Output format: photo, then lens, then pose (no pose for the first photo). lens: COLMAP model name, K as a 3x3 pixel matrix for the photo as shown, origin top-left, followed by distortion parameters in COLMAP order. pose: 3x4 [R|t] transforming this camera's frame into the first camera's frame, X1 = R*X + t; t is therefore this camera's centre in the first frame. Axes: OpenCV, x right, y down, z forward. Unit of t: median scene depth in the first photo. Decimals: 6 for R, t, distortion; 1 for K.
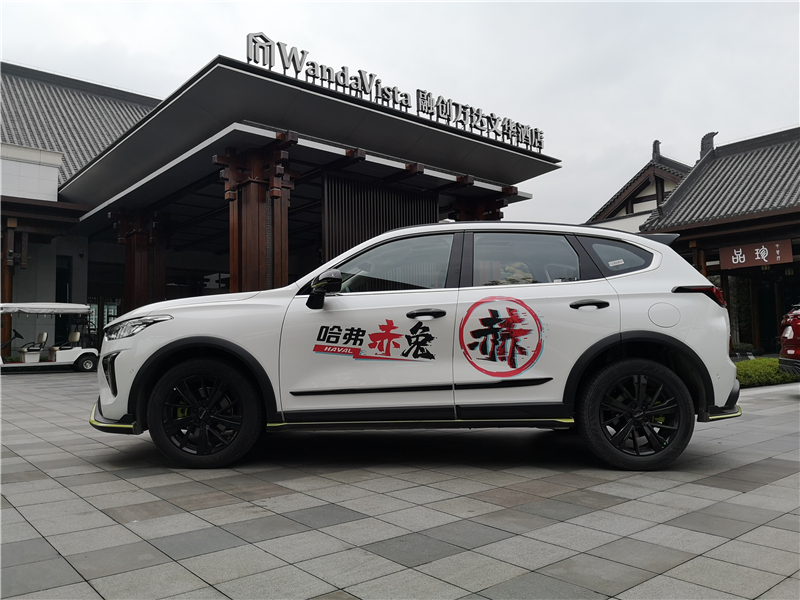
lens RADIAL K [[629.7, 0, 400.0], [0, 629.7, 300.0], [0, 0, 1]] dist [0.063114, -0.119113]
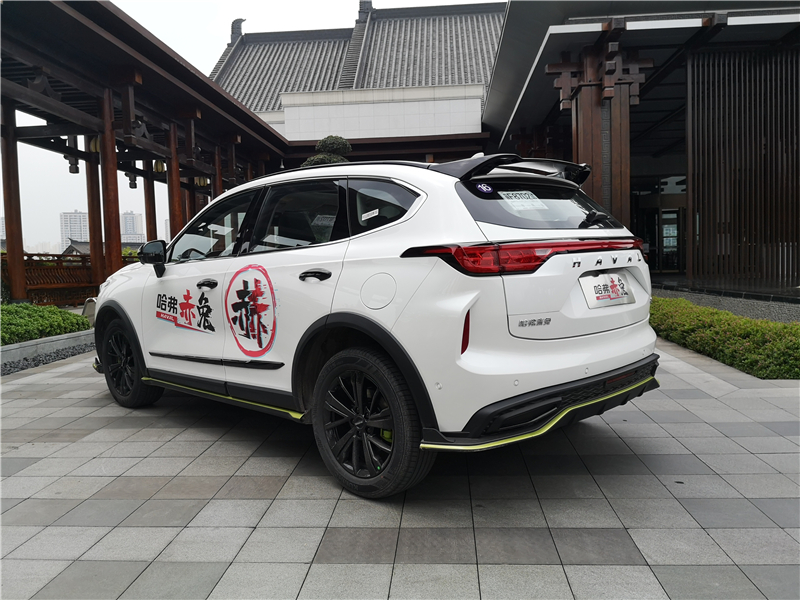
lens RADIAL K [[629.7, 0, 400.0], [0, 629.7, 300.0], [0, 0, 1]] dist [0.063114, -0.119113]
pose [[0.715367, 0.033125, -0.697963, 0.923664], [0.073152, 0.989836, 0.121954, -0.049982], [0.694909, -0.138299, 0.705673, 0.525179]]
